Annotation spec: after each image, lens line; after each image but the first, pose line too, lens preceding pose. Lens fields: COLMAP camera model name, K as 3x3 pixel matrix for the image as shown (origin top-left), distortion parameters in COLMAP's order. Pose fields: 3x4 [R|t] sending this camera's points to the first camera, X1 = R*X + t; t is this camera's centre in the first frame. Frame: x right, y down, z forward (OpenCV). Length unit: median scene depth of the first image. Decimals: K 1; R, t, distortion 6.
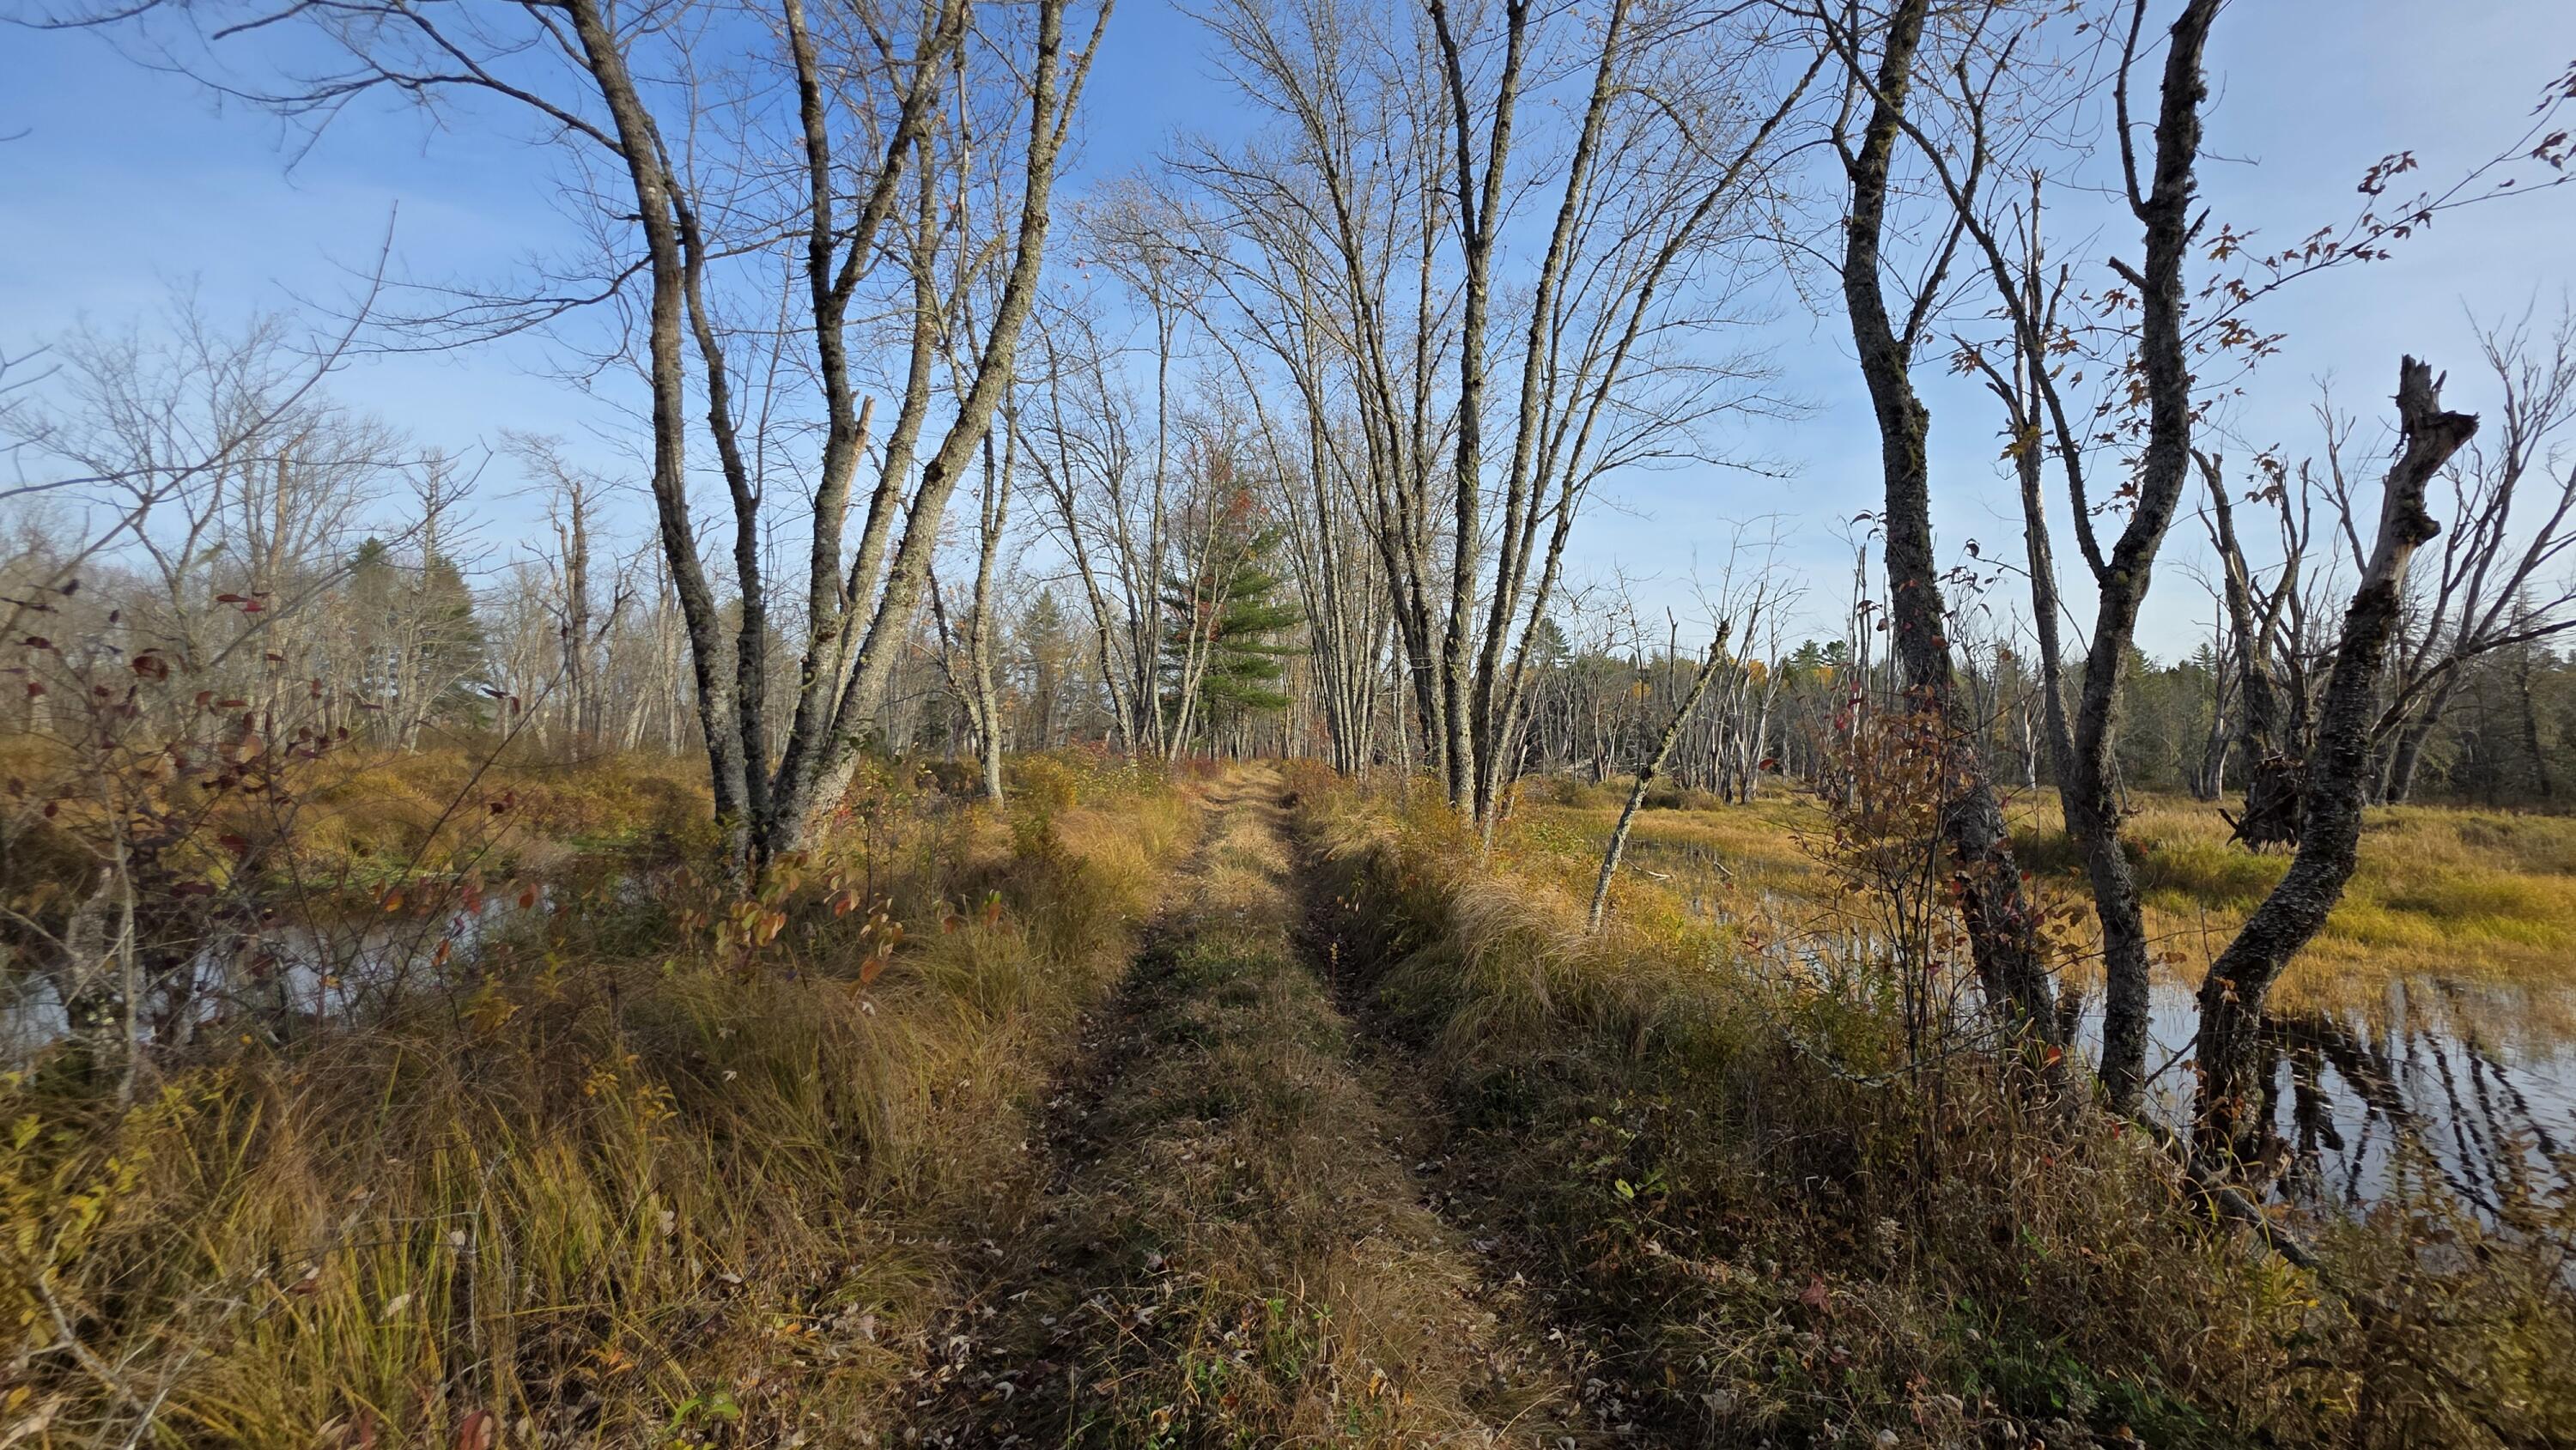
lens RADIAL K [[1018.3, 0, 1299.4], [0, 1018.3, 707.0], [0, 0, 1]] dist [0.000358, 0.000400]
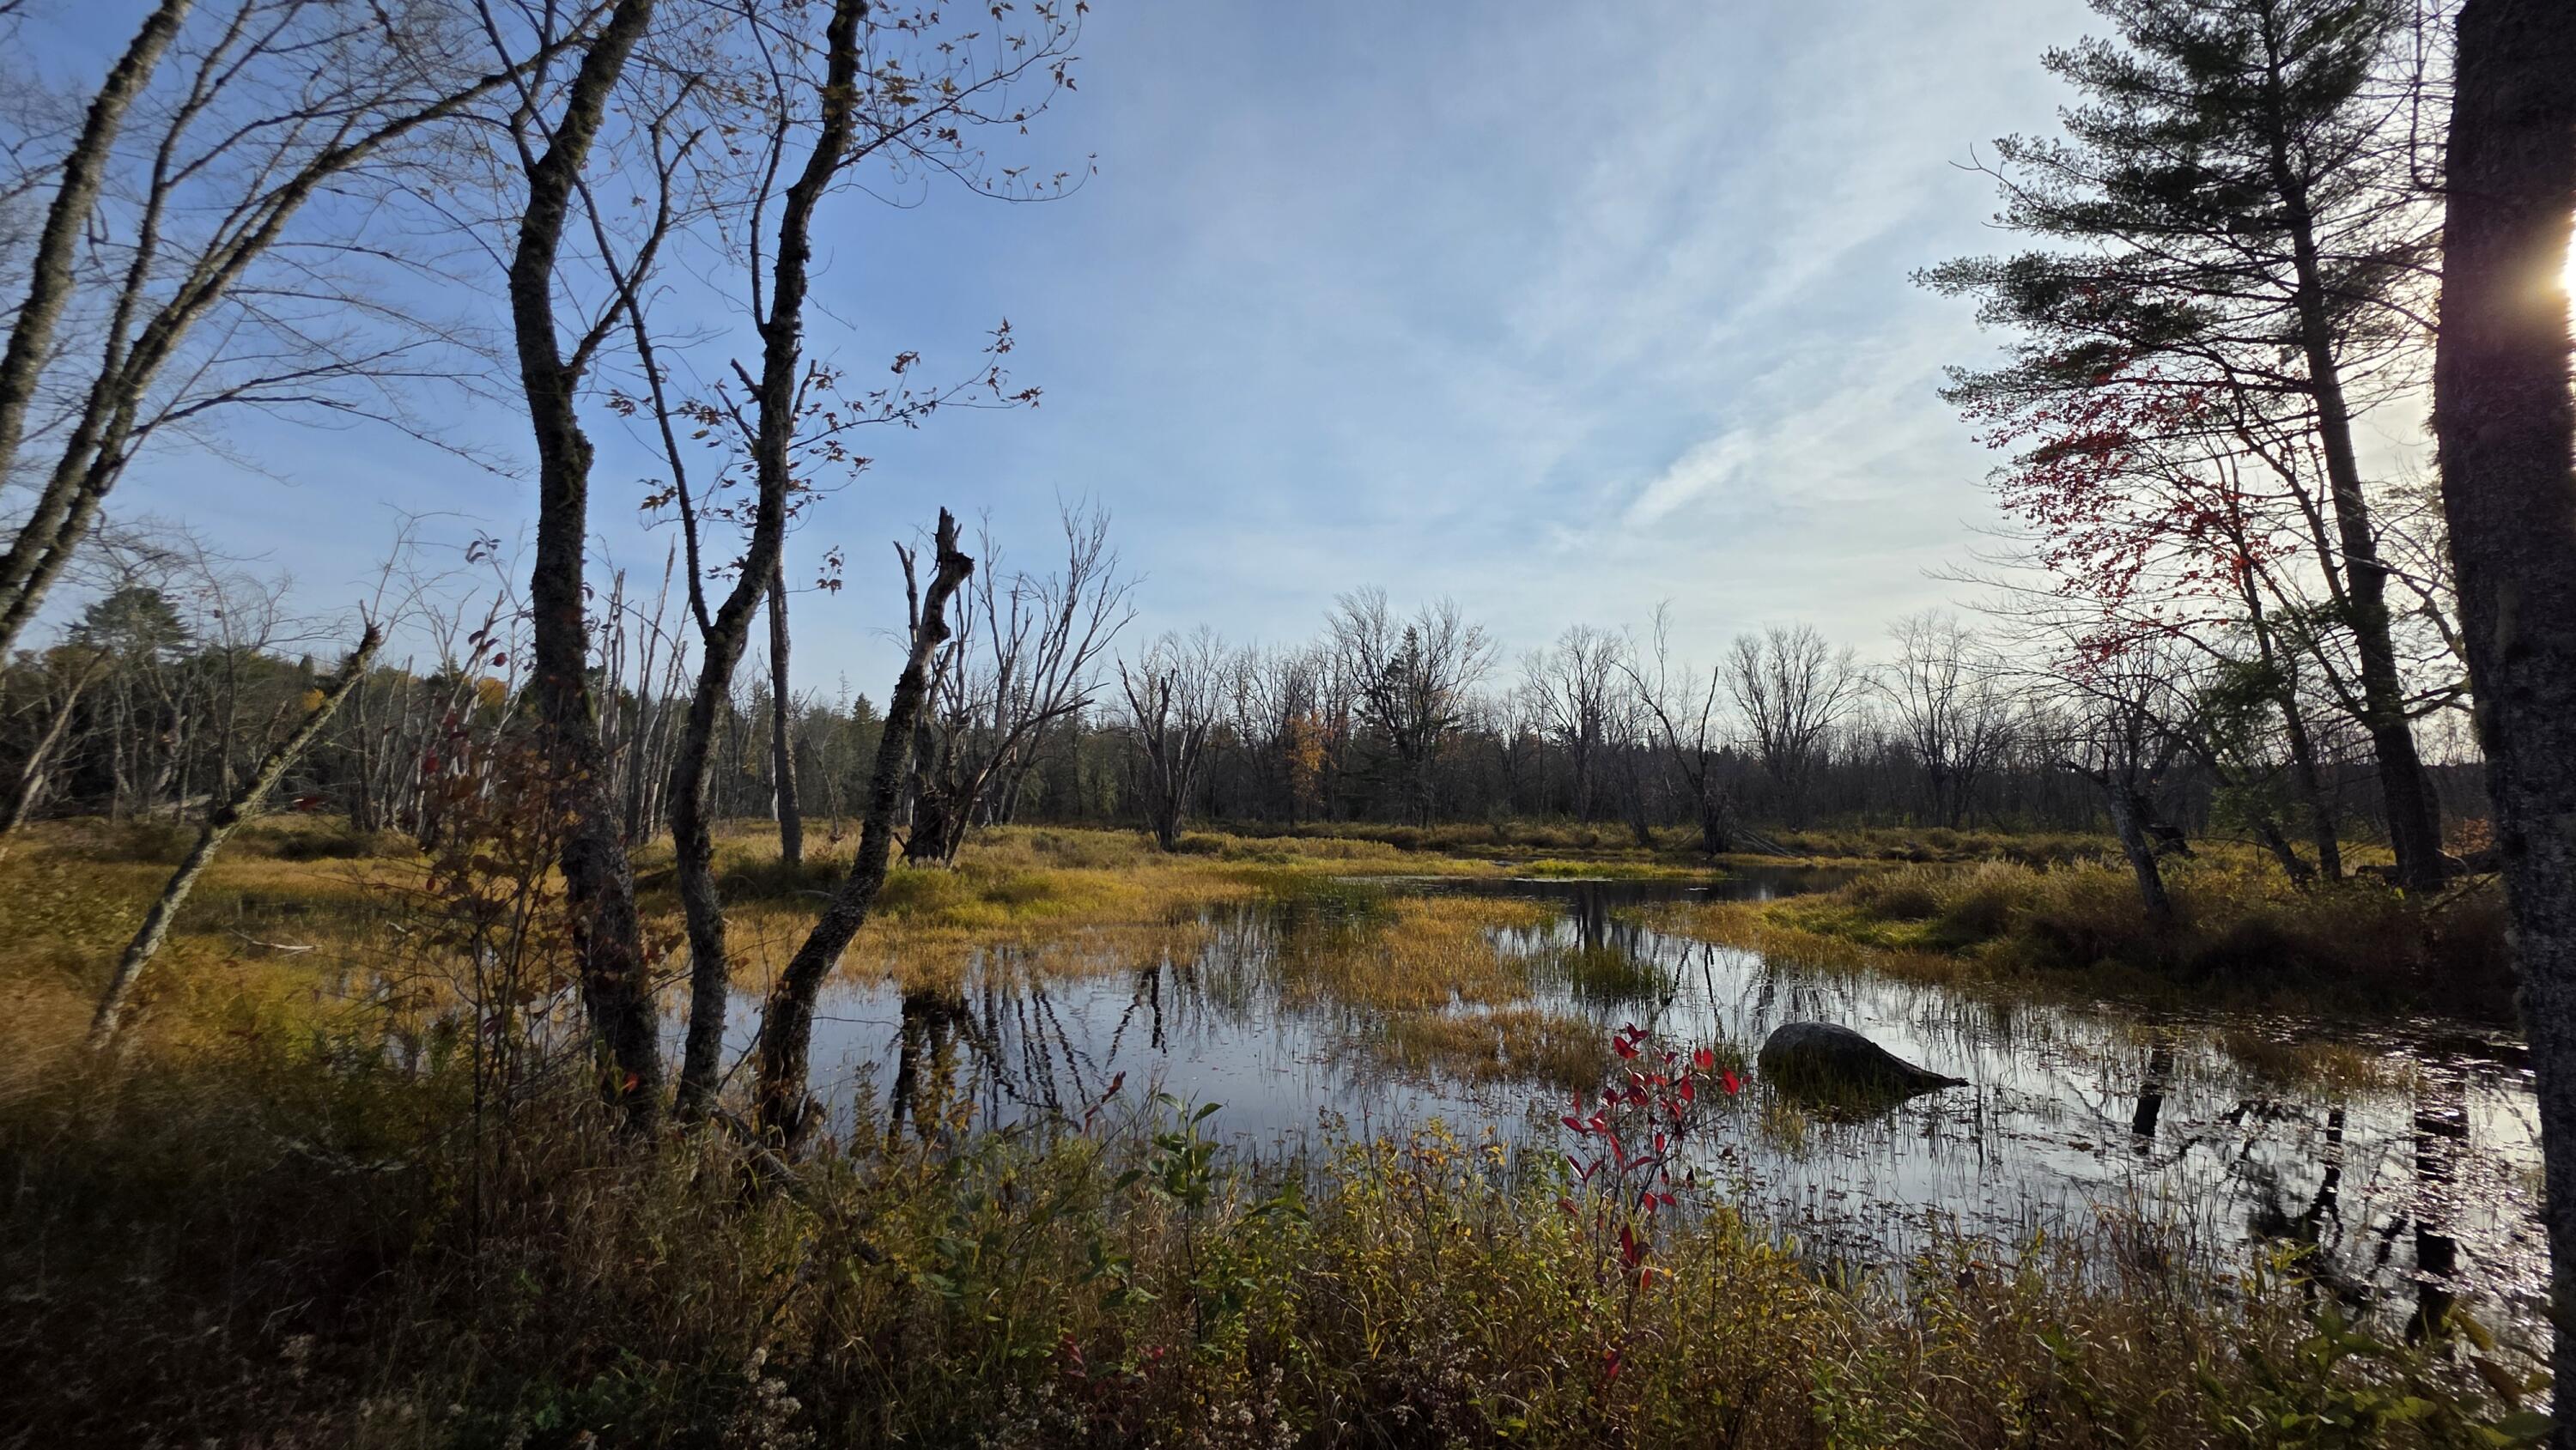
lens RADIAL K [[1018.3, 0, 1299.4], [0, 1018.3, 707.0], [0, 0, 1]] dist [0.000358, 0.000400]
pose [[0.475744, 0.071268, 0.876692, 0.093306], [-0.043174, 0.997403, -0.057652, -0.009624], [-0.878524, -0.010423, 0.477585, -0.082405]]
